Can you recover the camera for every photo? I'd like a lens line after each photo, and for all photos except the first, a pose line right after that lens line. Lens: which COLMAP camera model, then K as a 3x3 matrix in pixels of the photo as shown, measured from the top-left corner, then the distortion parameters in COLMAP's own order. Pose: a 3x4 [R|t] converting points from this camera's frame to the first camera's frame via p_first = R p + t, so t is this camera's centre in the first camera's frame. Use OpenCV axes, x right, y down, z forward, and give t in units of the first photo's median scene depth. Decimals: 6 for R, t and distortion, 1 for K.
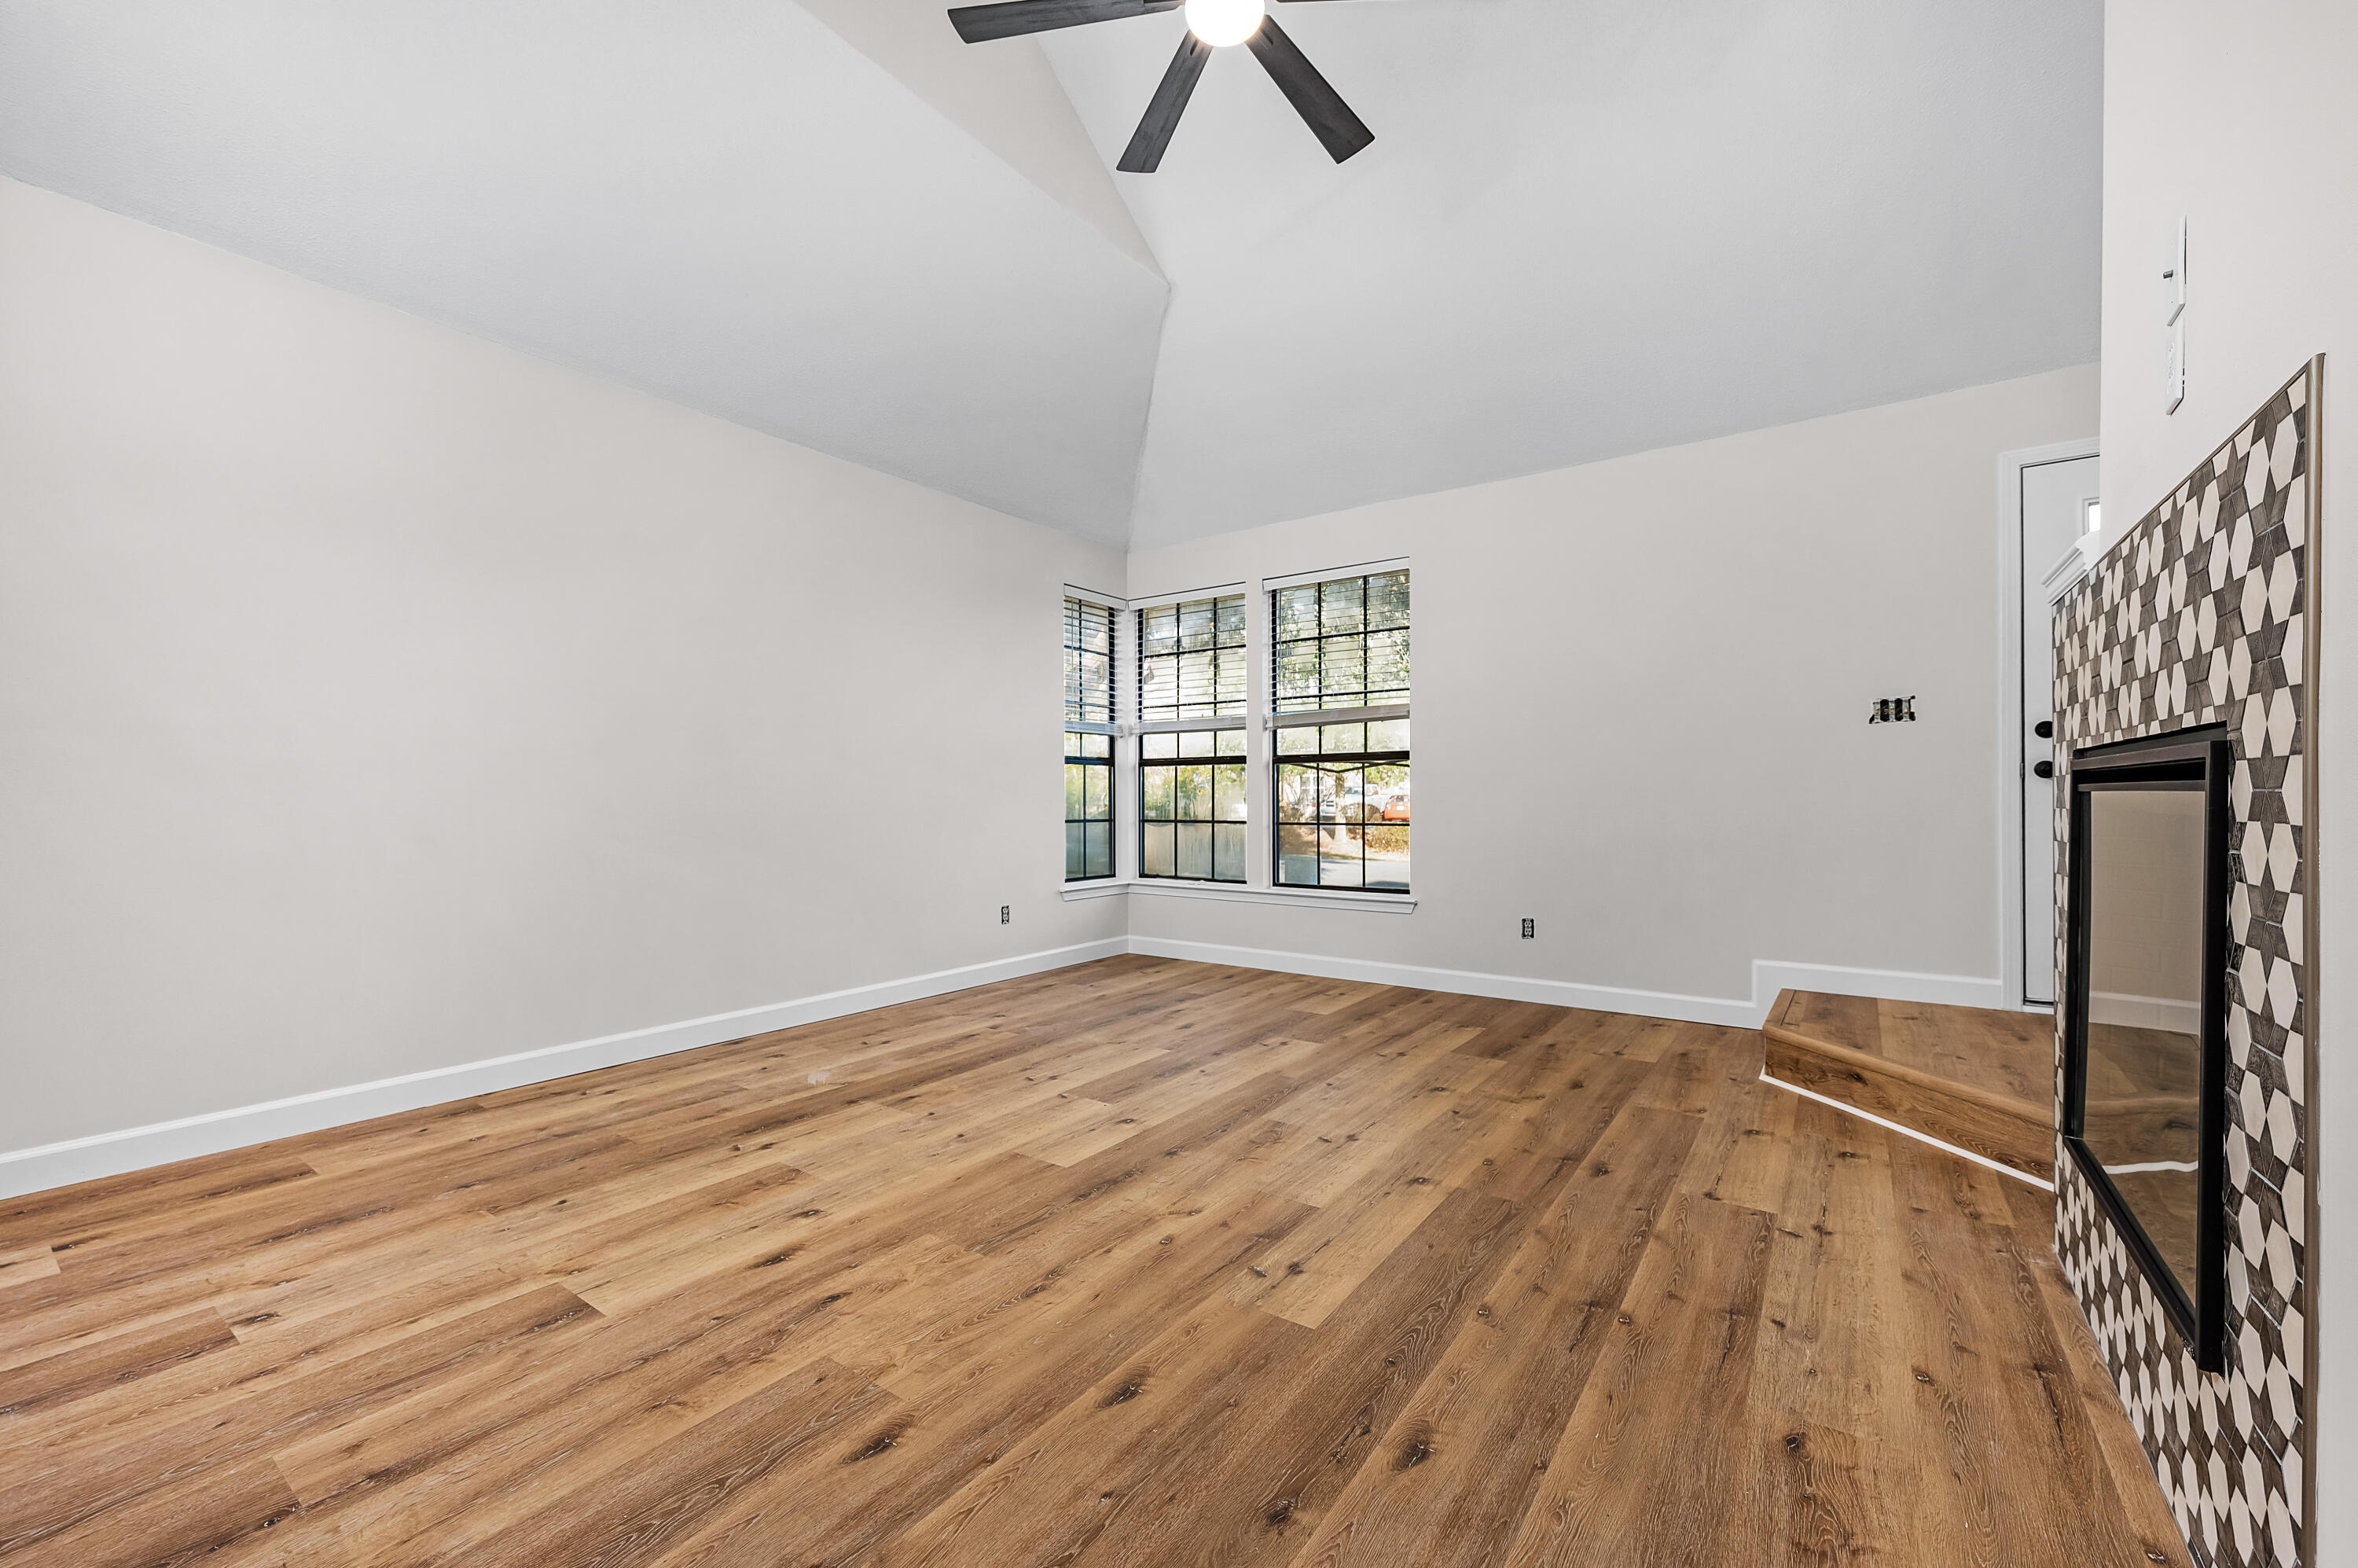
lens RADIAL K [[936.8, 0, 1184.3], [0, 936.8, 797.3], [0, 0, 1]] dist [0.000237, 0.000080]
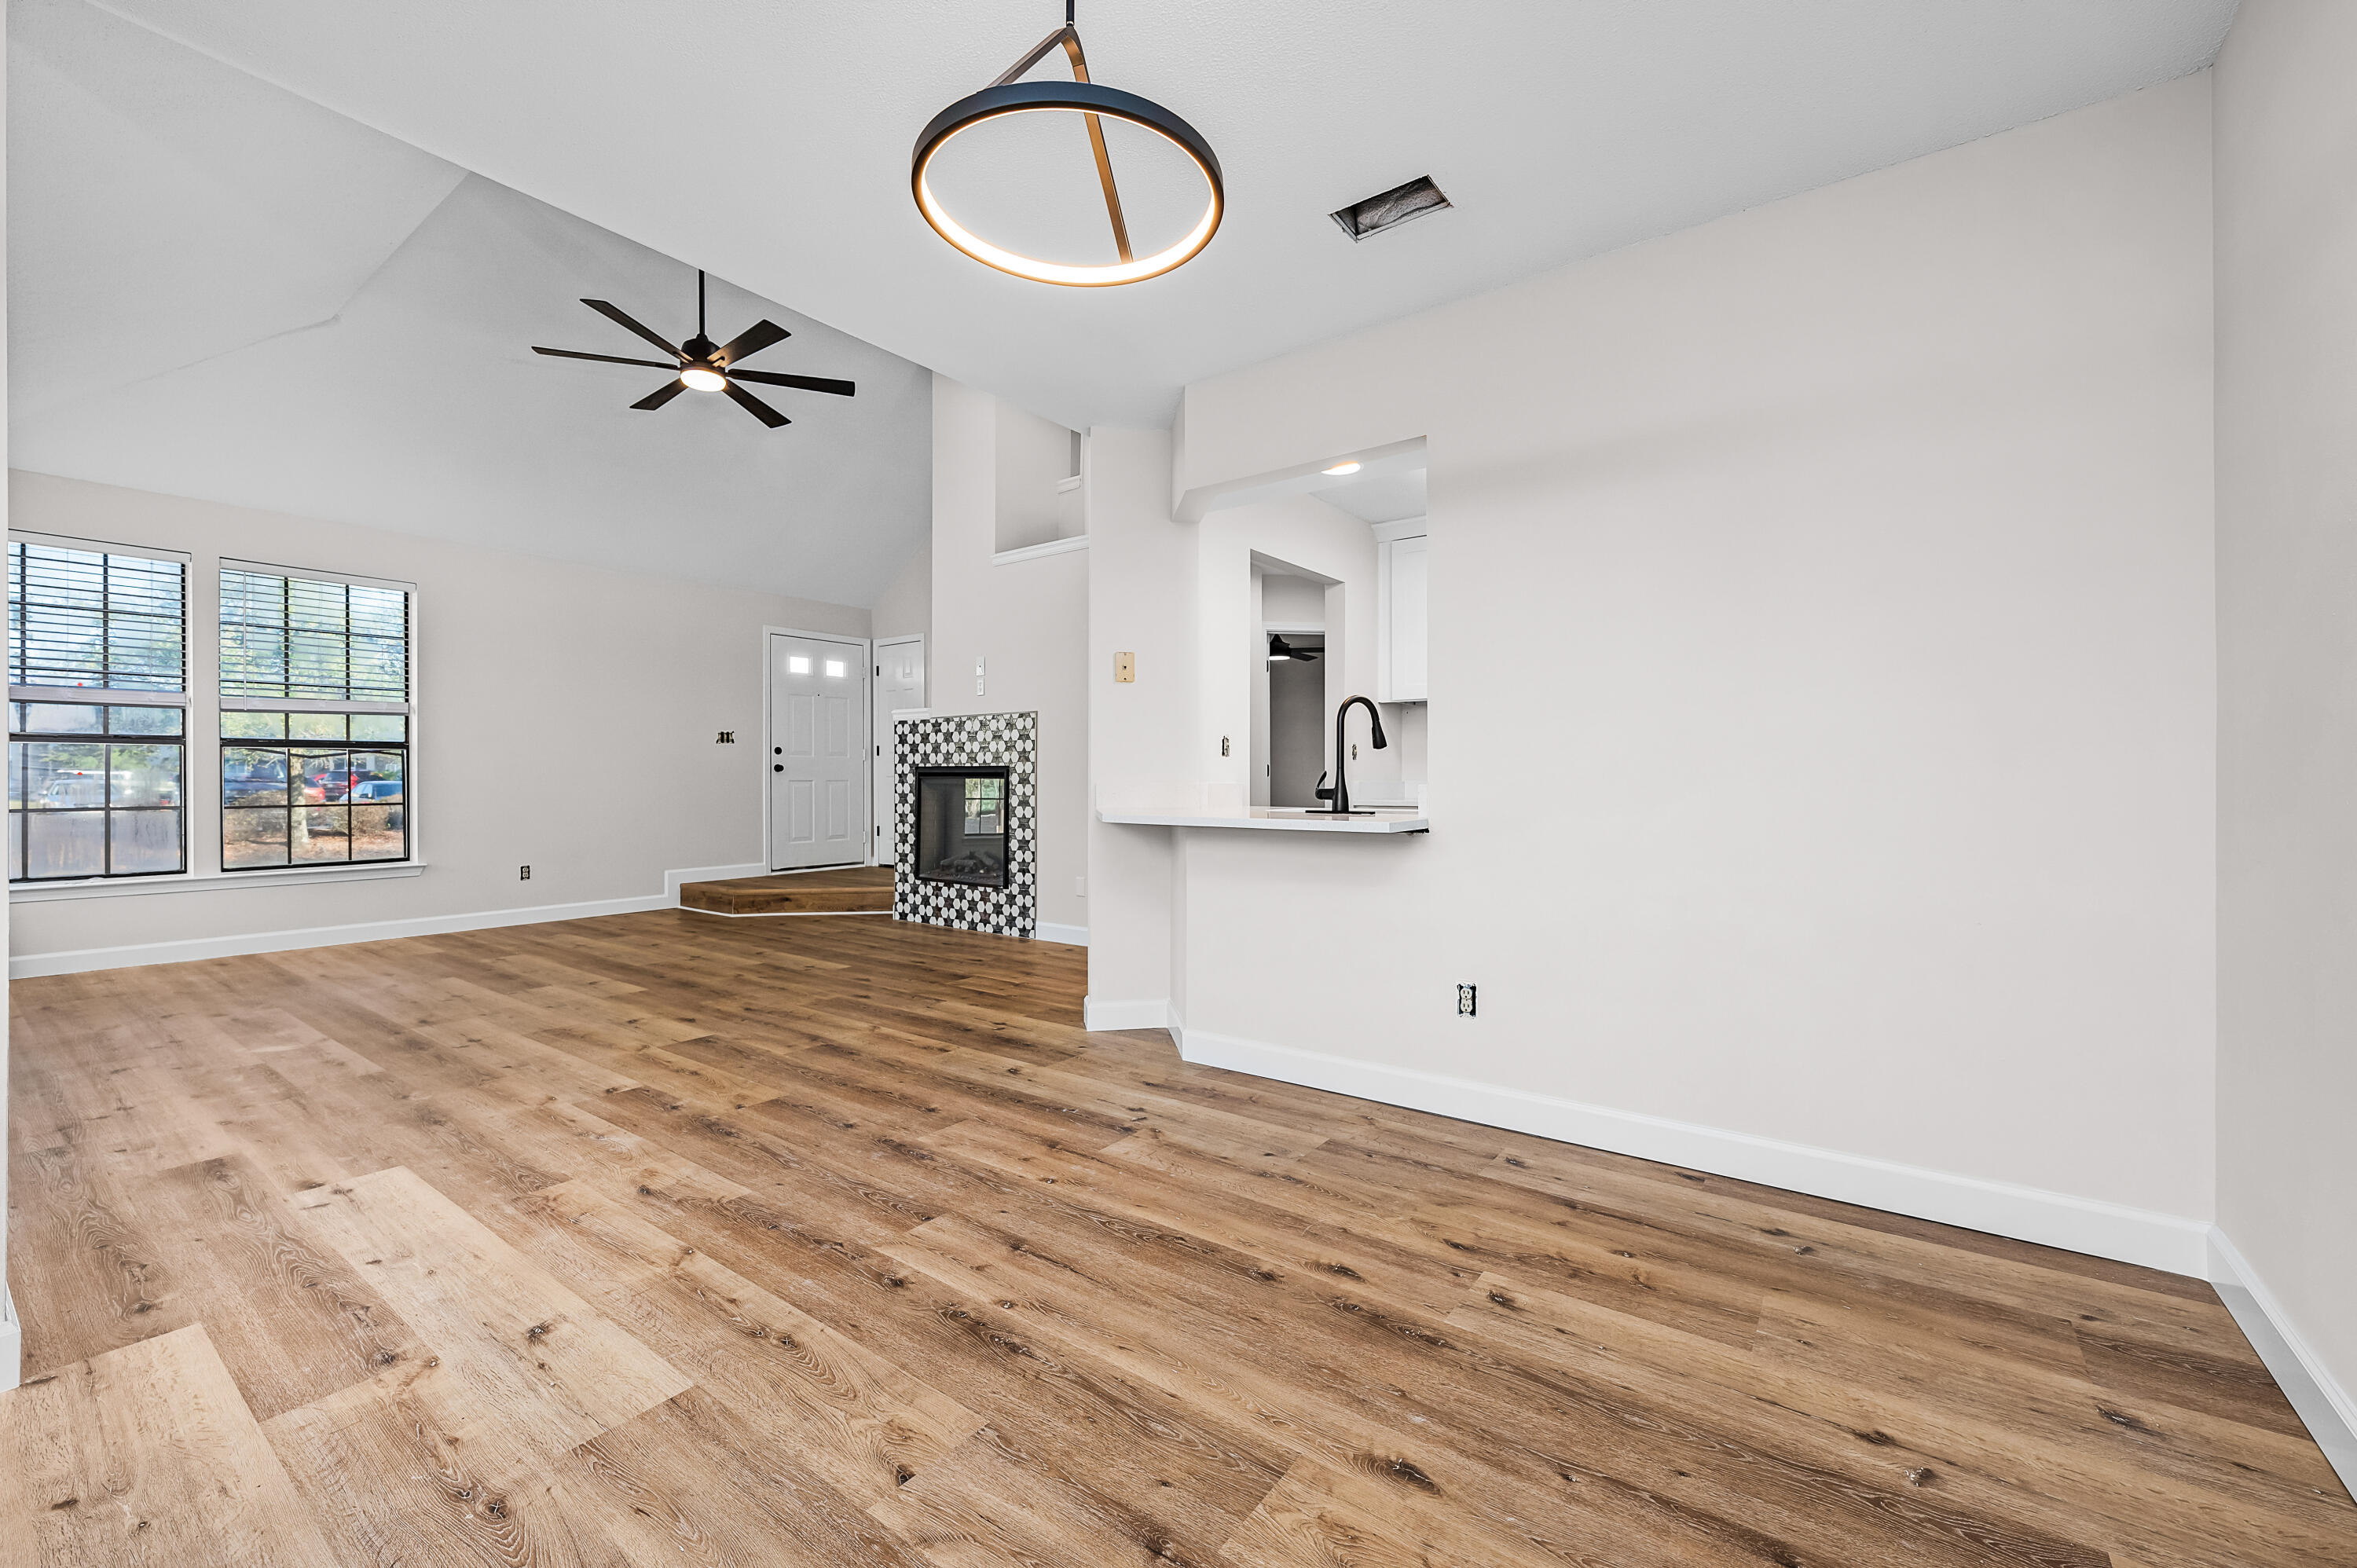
lens RADIAL K [[958.8, 0, 1182.9], [0, 958.8, 780.3], [0, 0, 1]] dist [0.000874, -0.000068]
pose [[0.015513, 0.000272, 0.999880, -1.778080], [0.001823, 0.999998, -0.000301, 0.003007], [-0.999878, 0.001828, 0.015512, -0.032747]]
